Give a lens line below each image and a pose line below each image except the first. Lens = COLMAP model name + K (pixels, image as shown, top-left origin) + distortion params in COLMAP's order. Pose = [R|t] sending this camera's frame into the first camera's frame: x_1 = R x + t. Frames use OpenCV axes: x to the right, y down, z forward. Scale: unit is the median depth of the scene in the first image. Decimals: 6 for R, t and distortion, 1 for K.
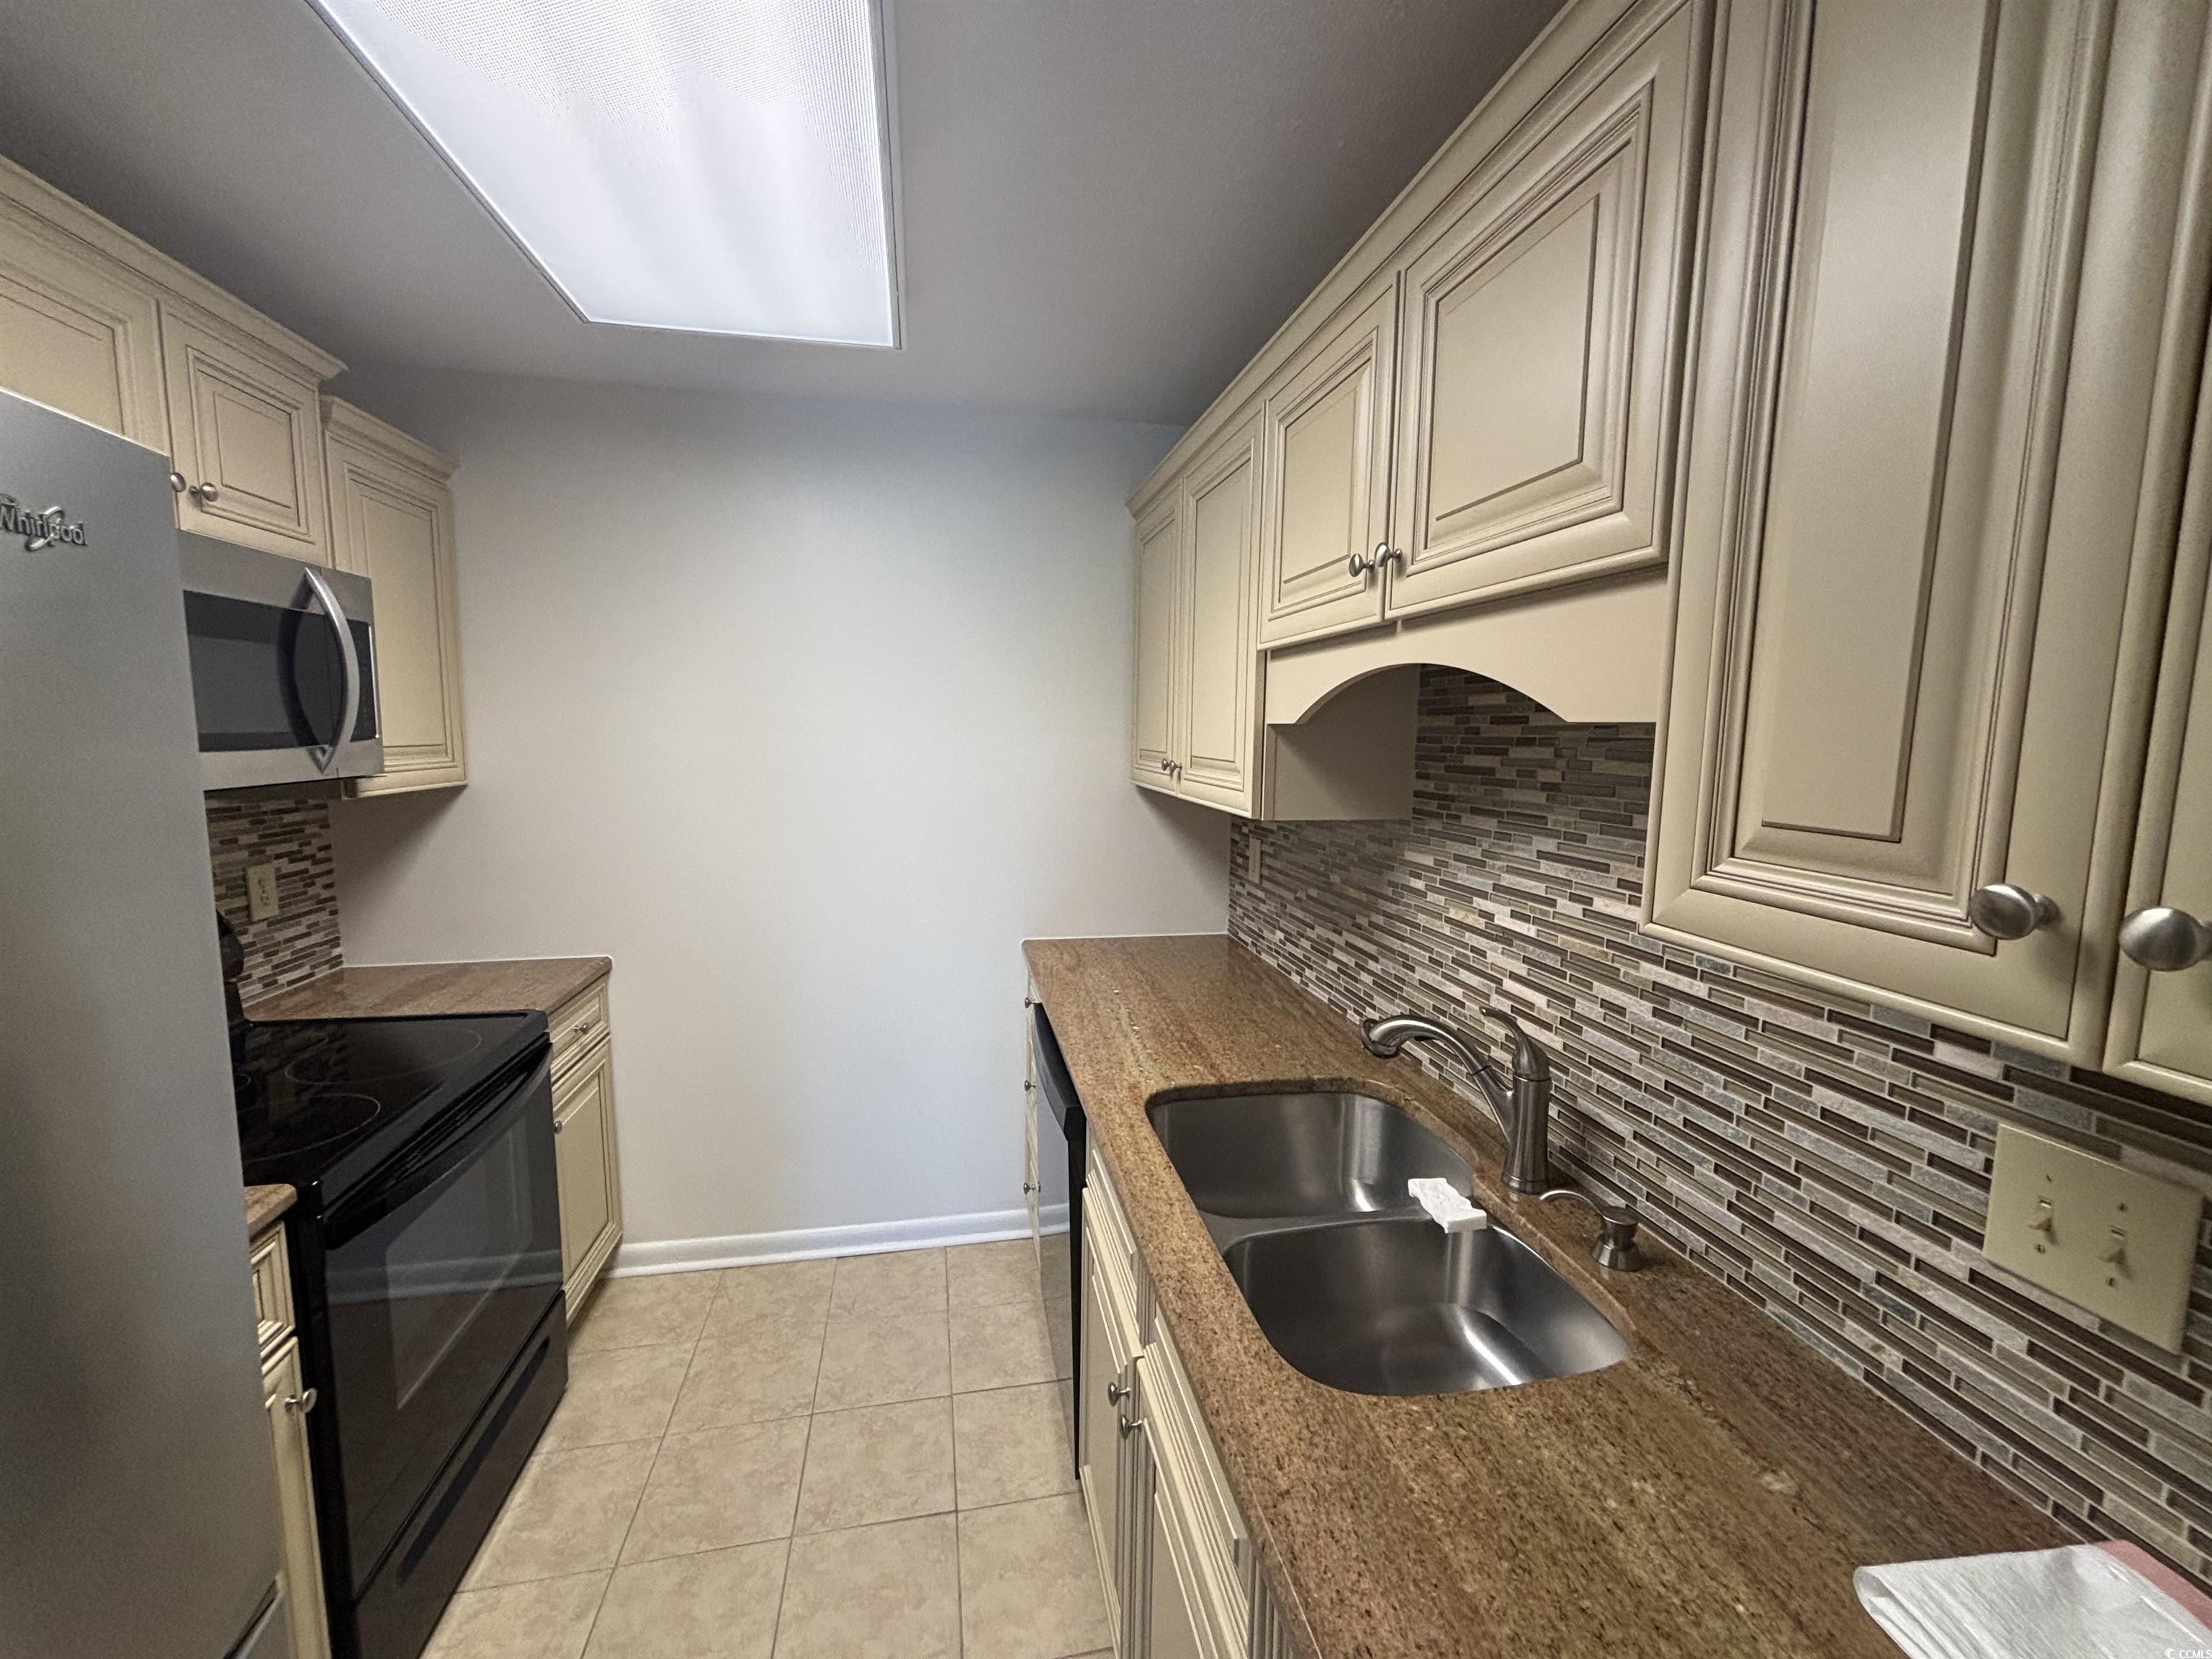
lens RADIAL K [[904.8, 0, 1106.0], [0, 904.8, 829.5], [0, 0, 1]] dist [0.019740, -0.009768]
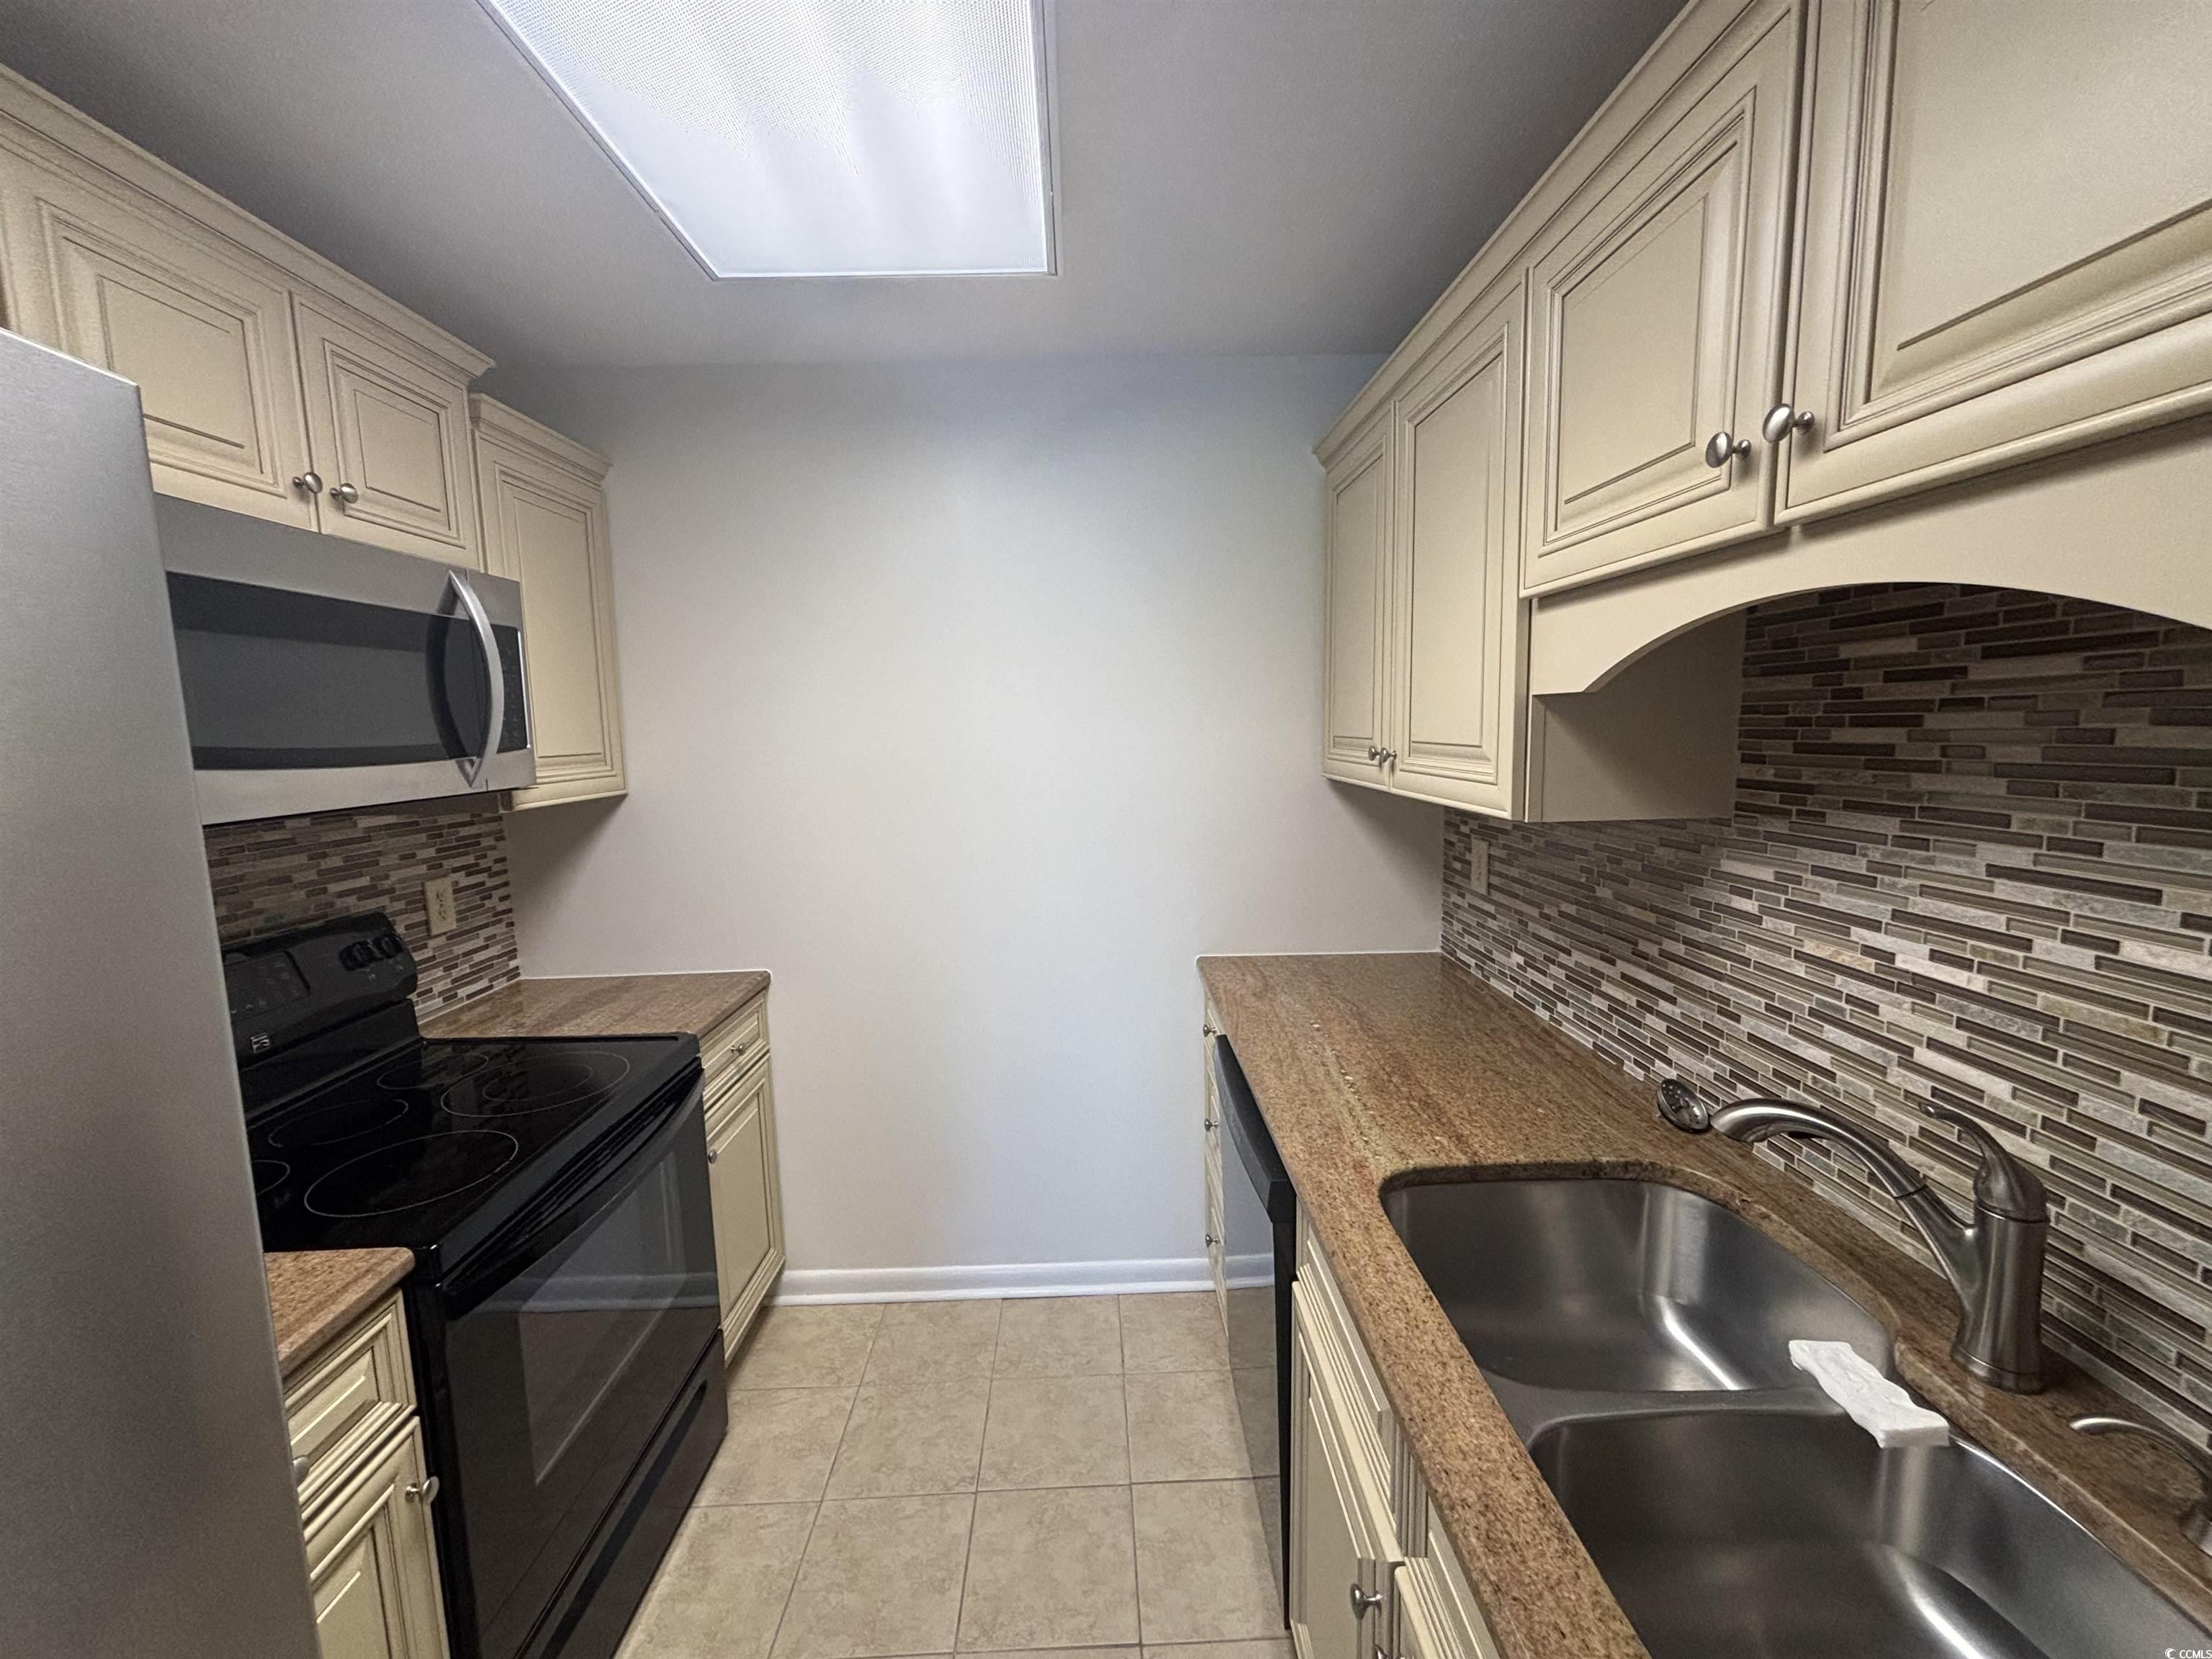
lens RADIAL K [[904.8, 0, 1106.0], [0, 904.8, 829.5], [0, 0, 1]] dist [0.019740, -0.009768]
pose [[0.985437, -0.013062, -0.169541, -0.043982], [0.014202, 0.999884, 0.005516, -0.012581], [0.169449, -0.007844, 0.985508, 0.171200]]
